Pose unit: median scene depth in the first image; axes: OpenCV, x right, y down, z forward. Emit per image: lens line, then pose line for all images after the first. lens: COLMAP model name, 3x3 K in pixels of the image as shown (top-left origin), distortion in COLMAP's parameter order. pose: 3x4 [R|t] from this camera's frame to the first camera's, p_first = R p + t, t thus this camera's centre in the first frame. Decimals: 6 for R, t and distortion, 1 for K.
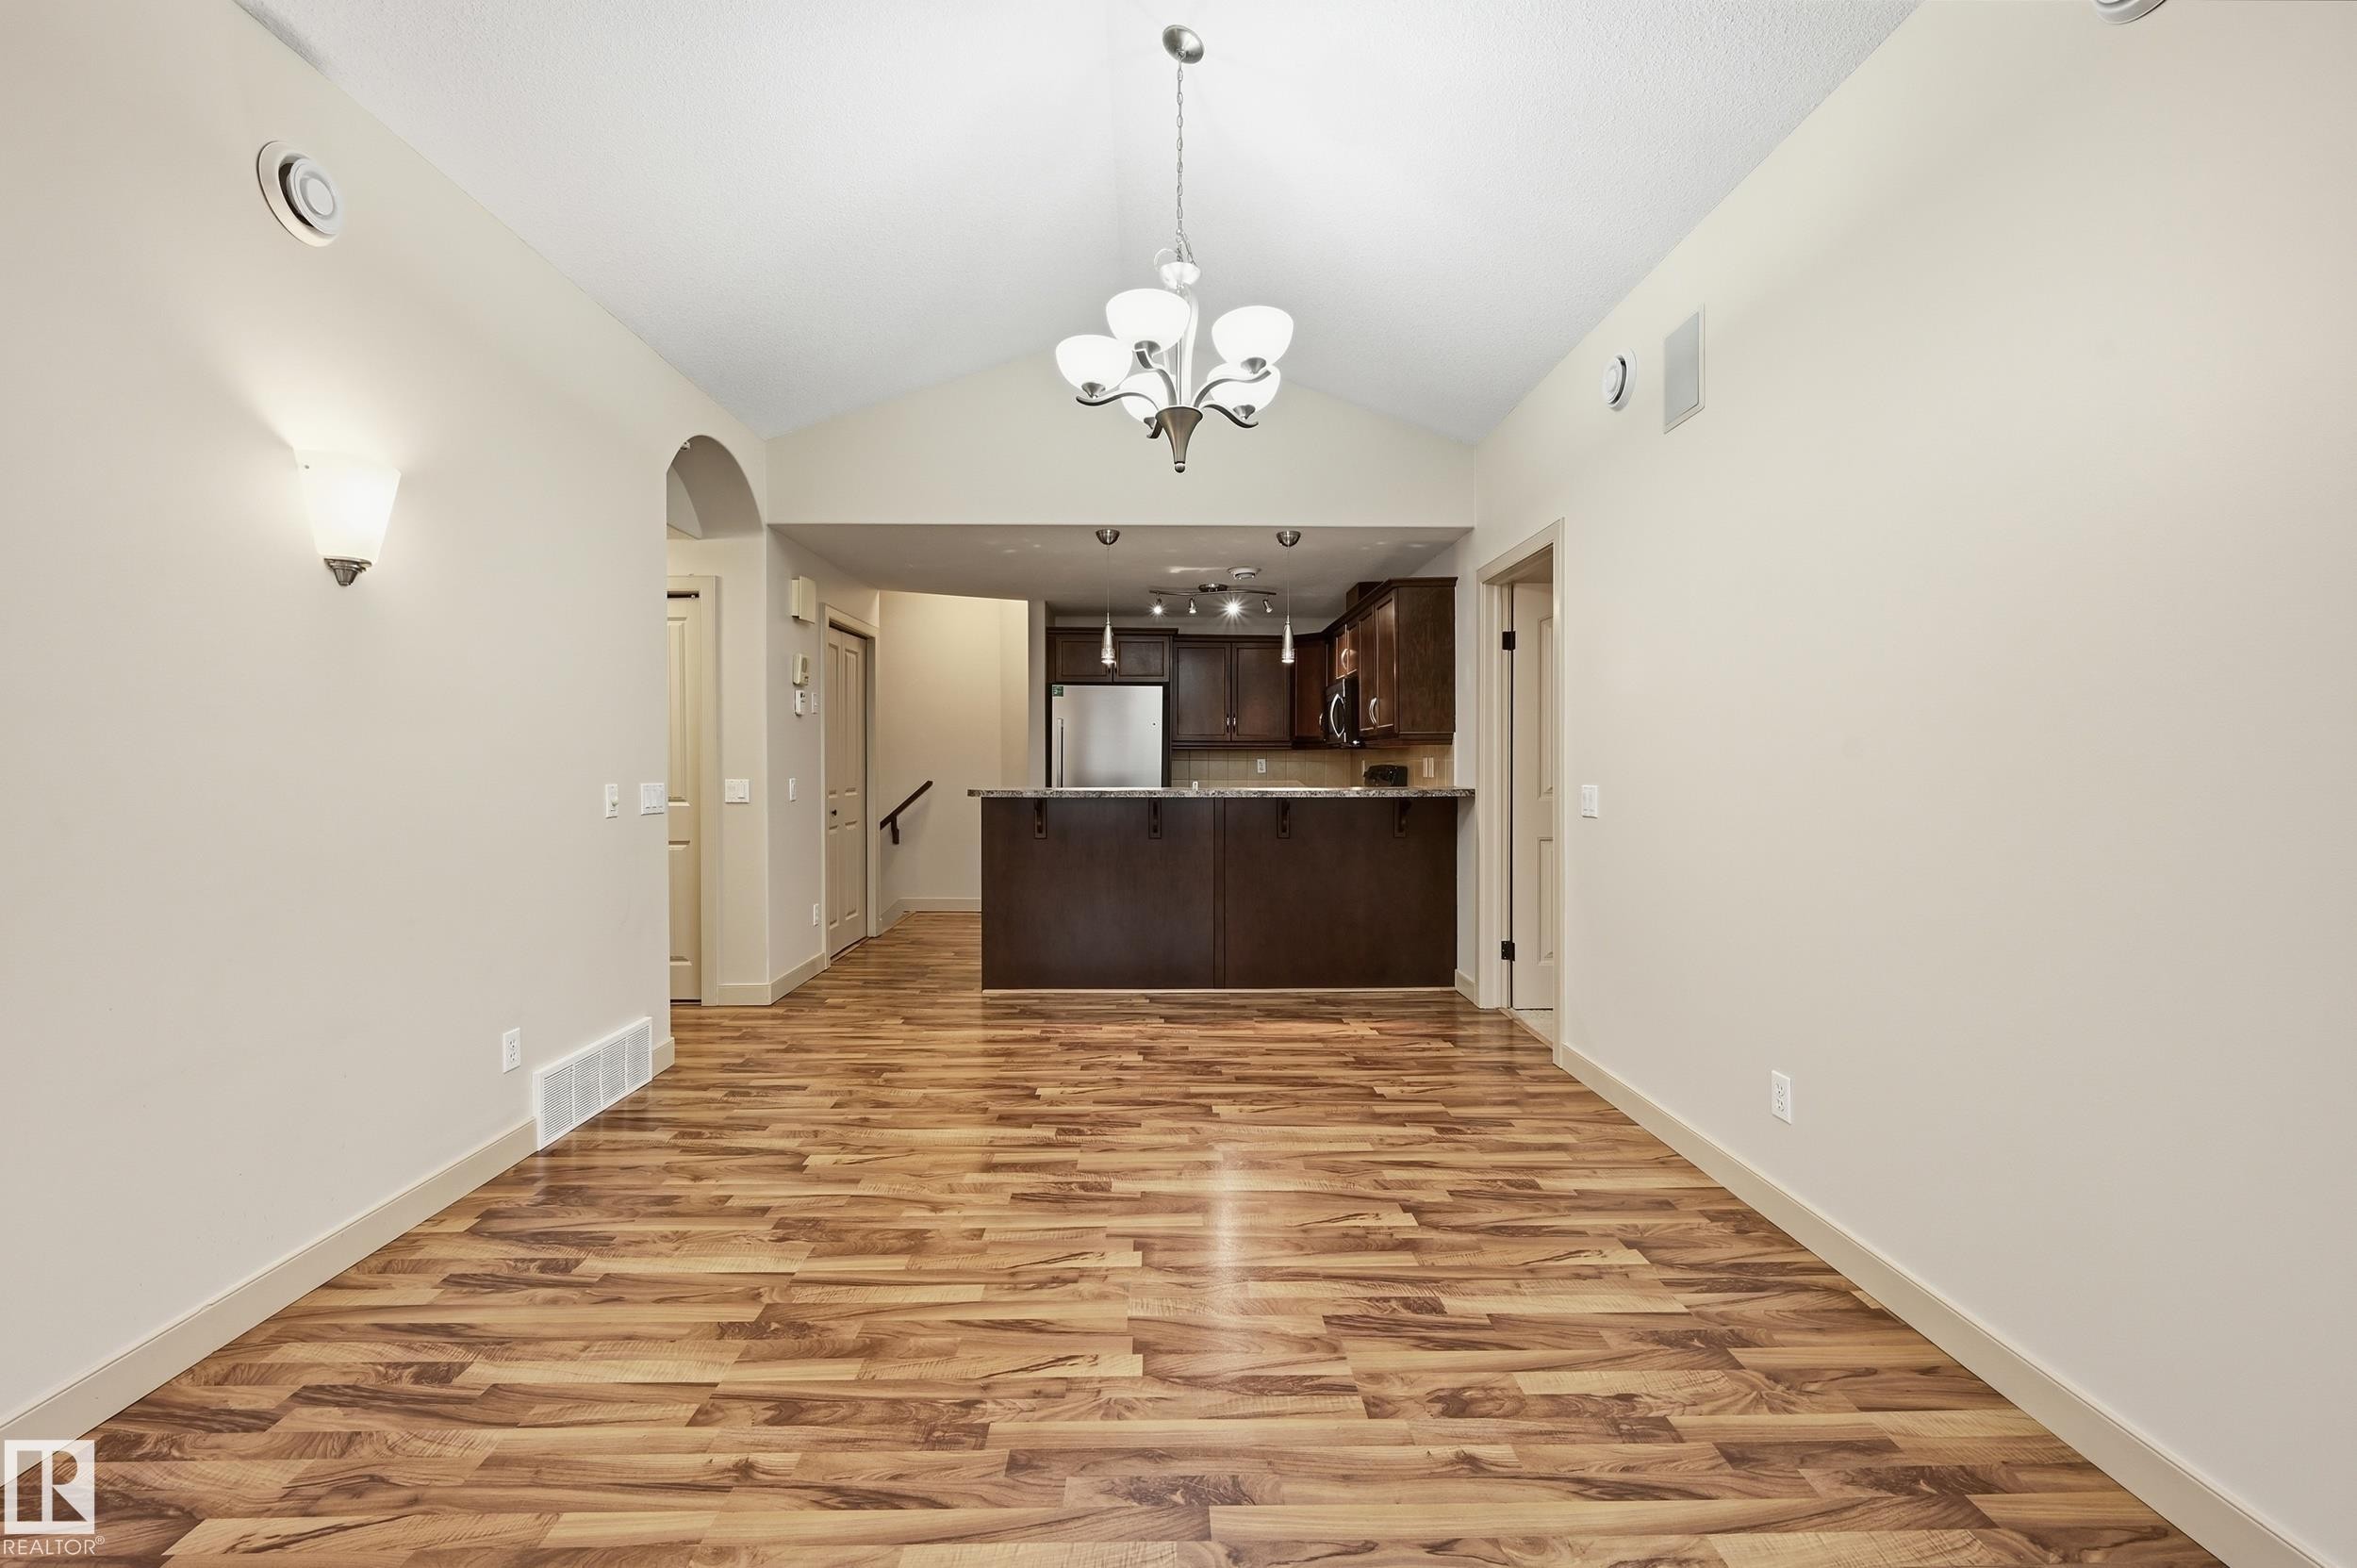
lens RADIAL K [[931.3, 0, 1172.4], [0, 931.3, 780.7], [0, 0, 1]] dist [-0.000586, 0.000643]
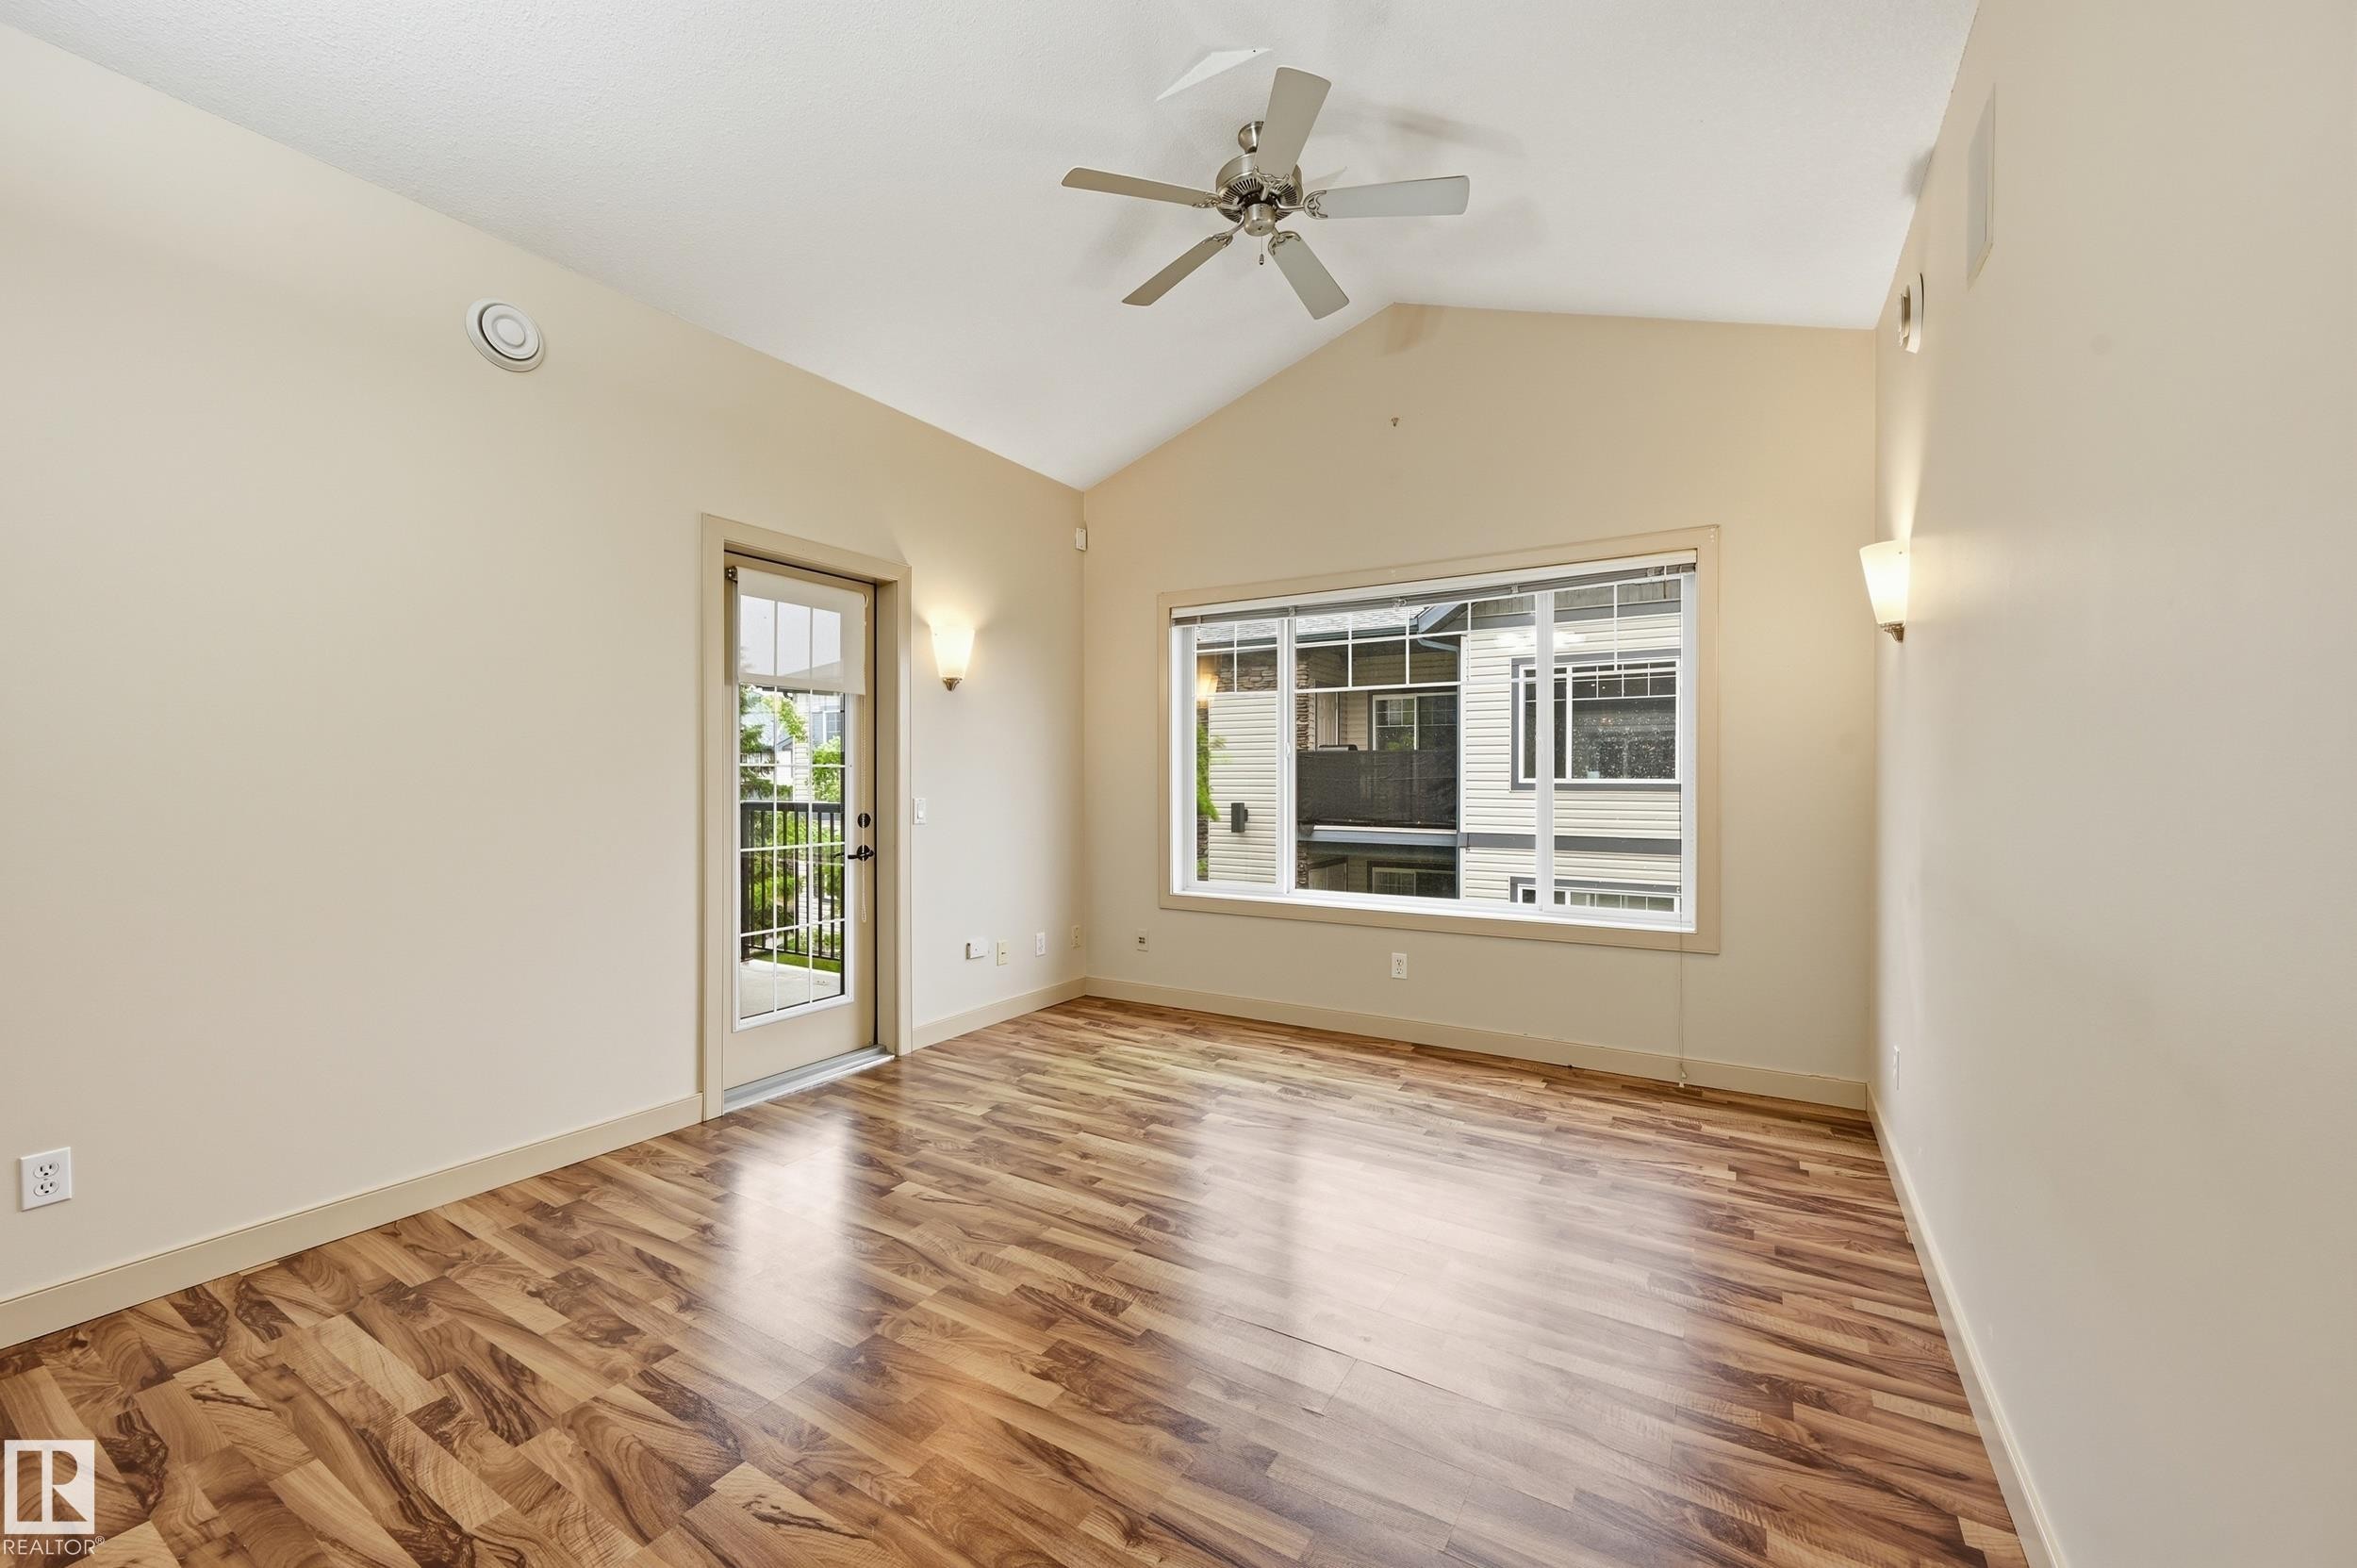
lens RADIAL K [[931.3, 0, 1171.7], [0, 931.3, 787.0], [0, 0, 1]] dist [-0.000586, 0.000643]
pose [[-0.837736, -0.005955, 0.546043, -0.751276], [0.010271, 0.999592, 0.026658, -0.029594], [-0.545979, 0.027941, -0.837333, 1.309302]]
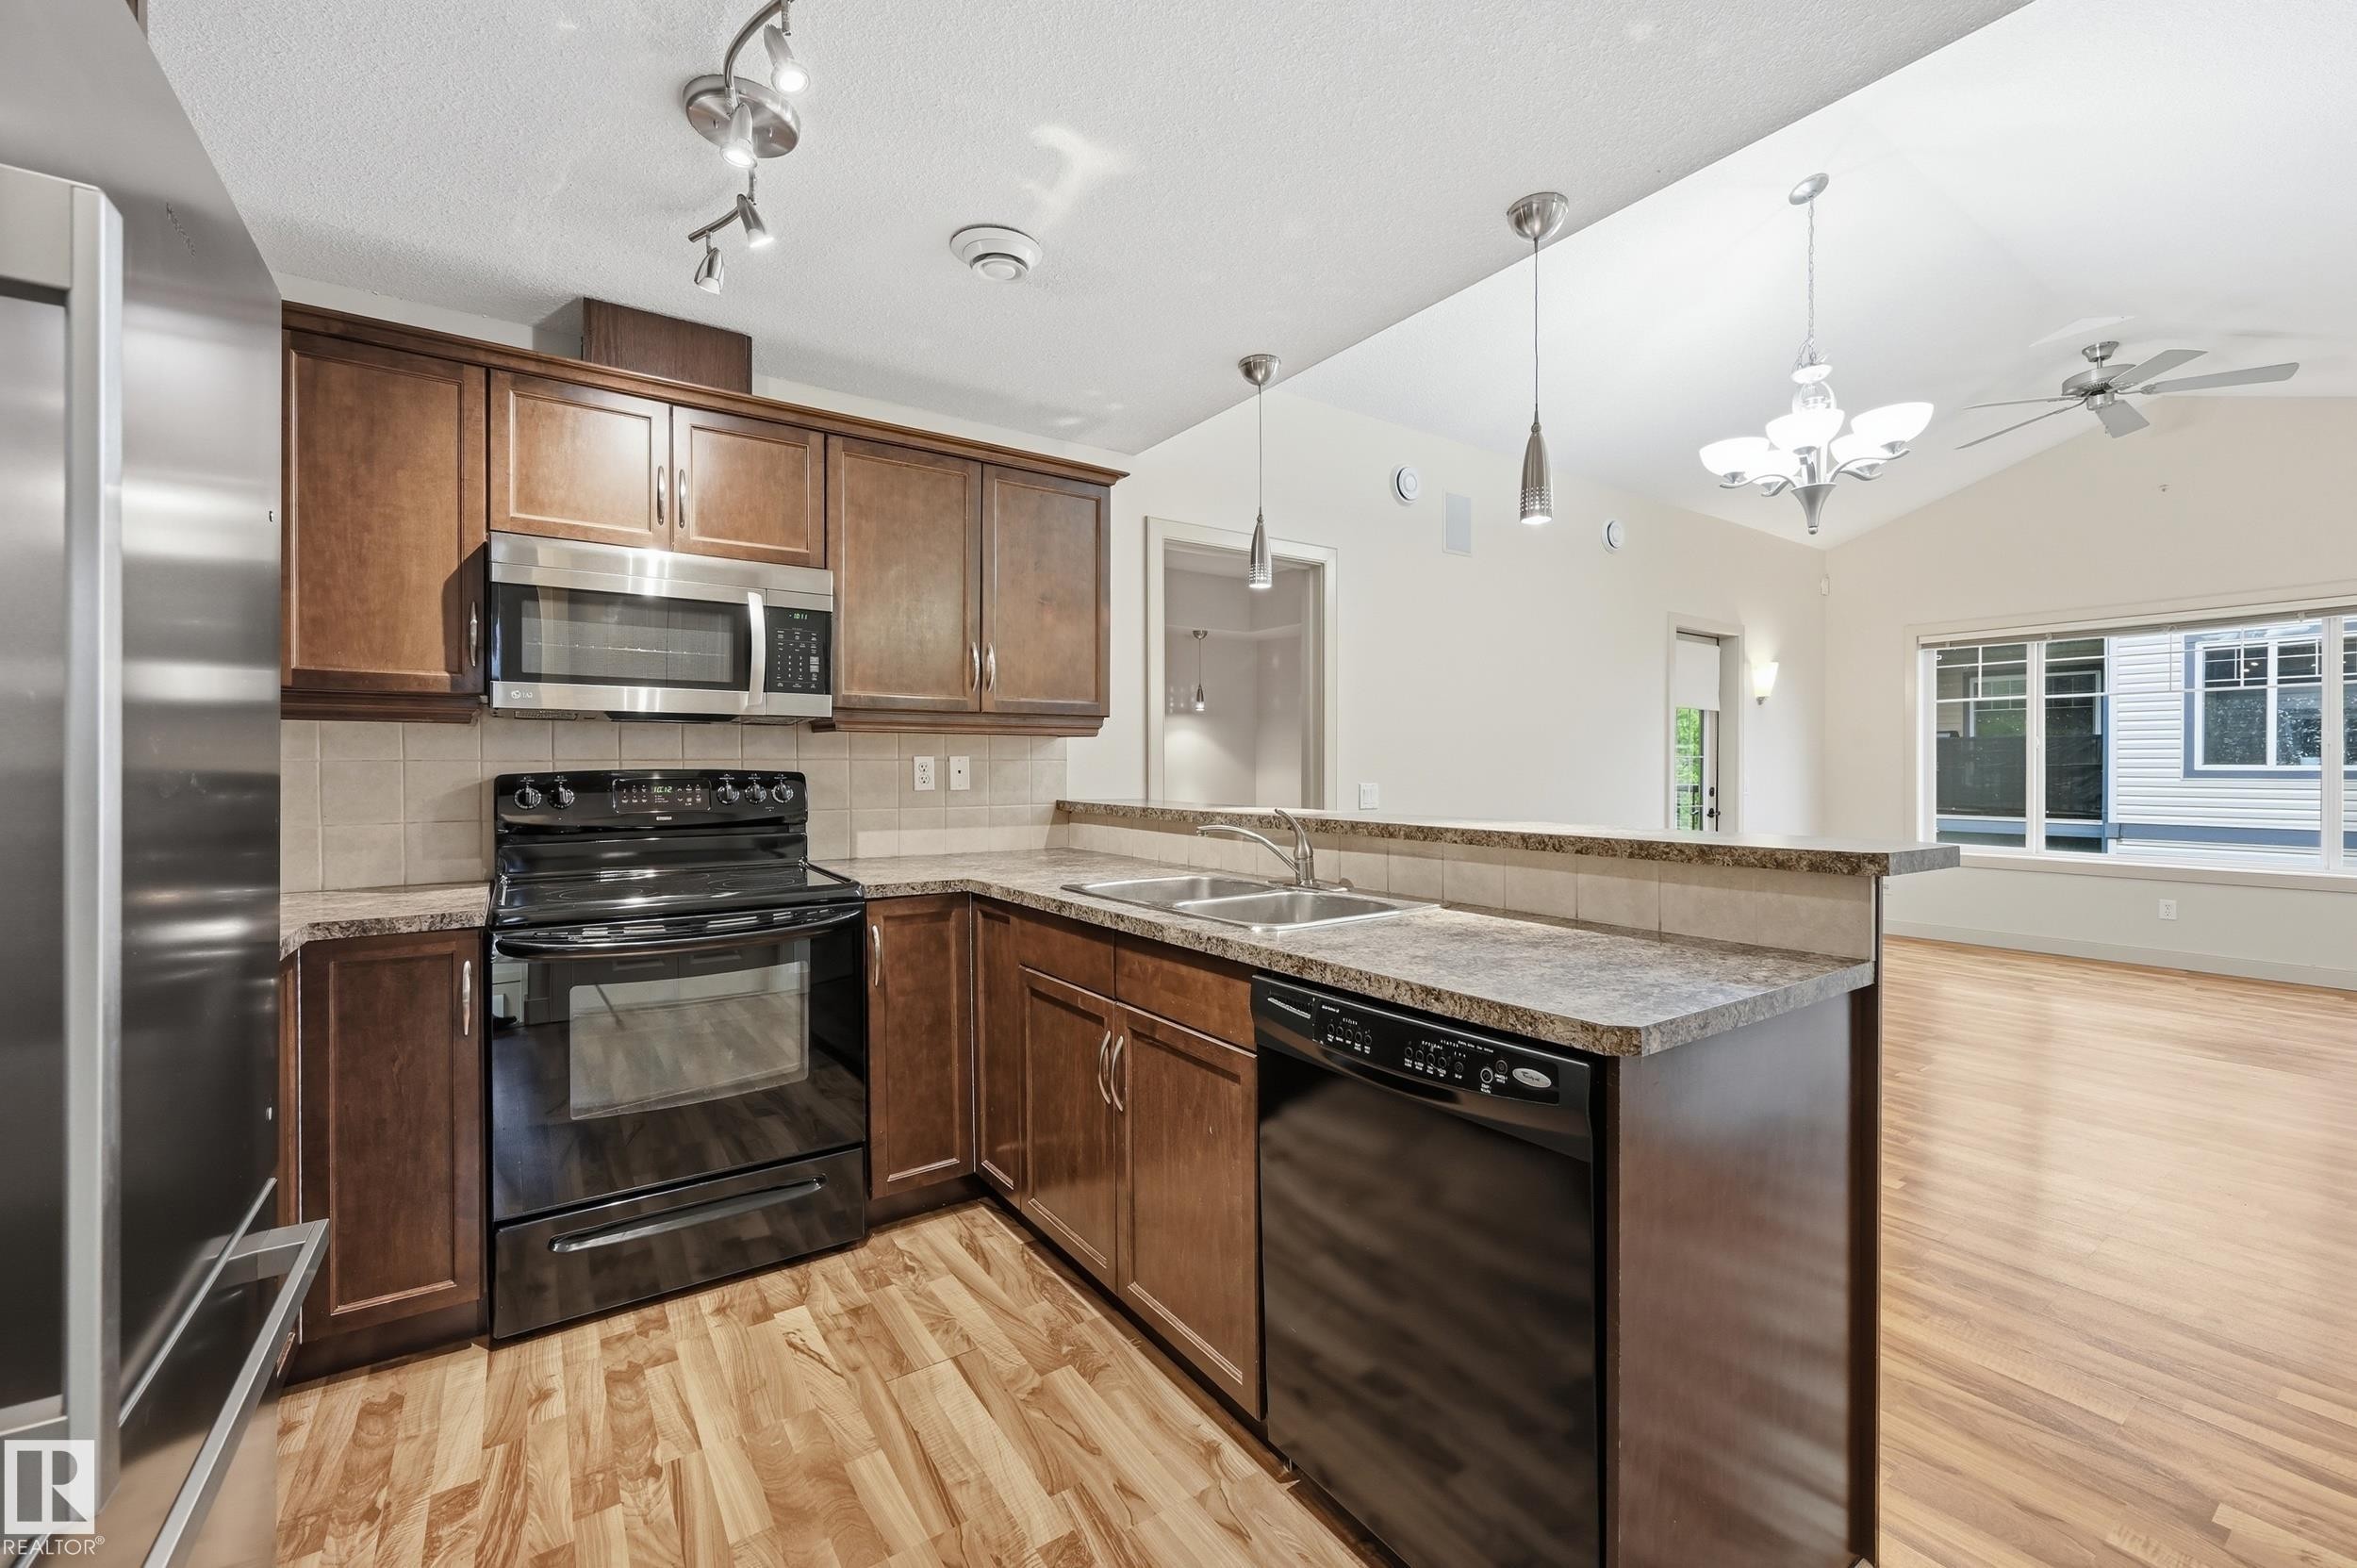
lens RADIAL K [[931.3, 0, 1189.5], [0, 931.3, 771.5], [0, 0, 1]] dist [-0.000586, 0.000643]
pose [[-0.543213, -0.006159, 0.839572, -0.764379], [0.016663, 0.999697, 0.018115, -0.062573], [-0.839430, 0.023830, -0.542946, 3.068378]]
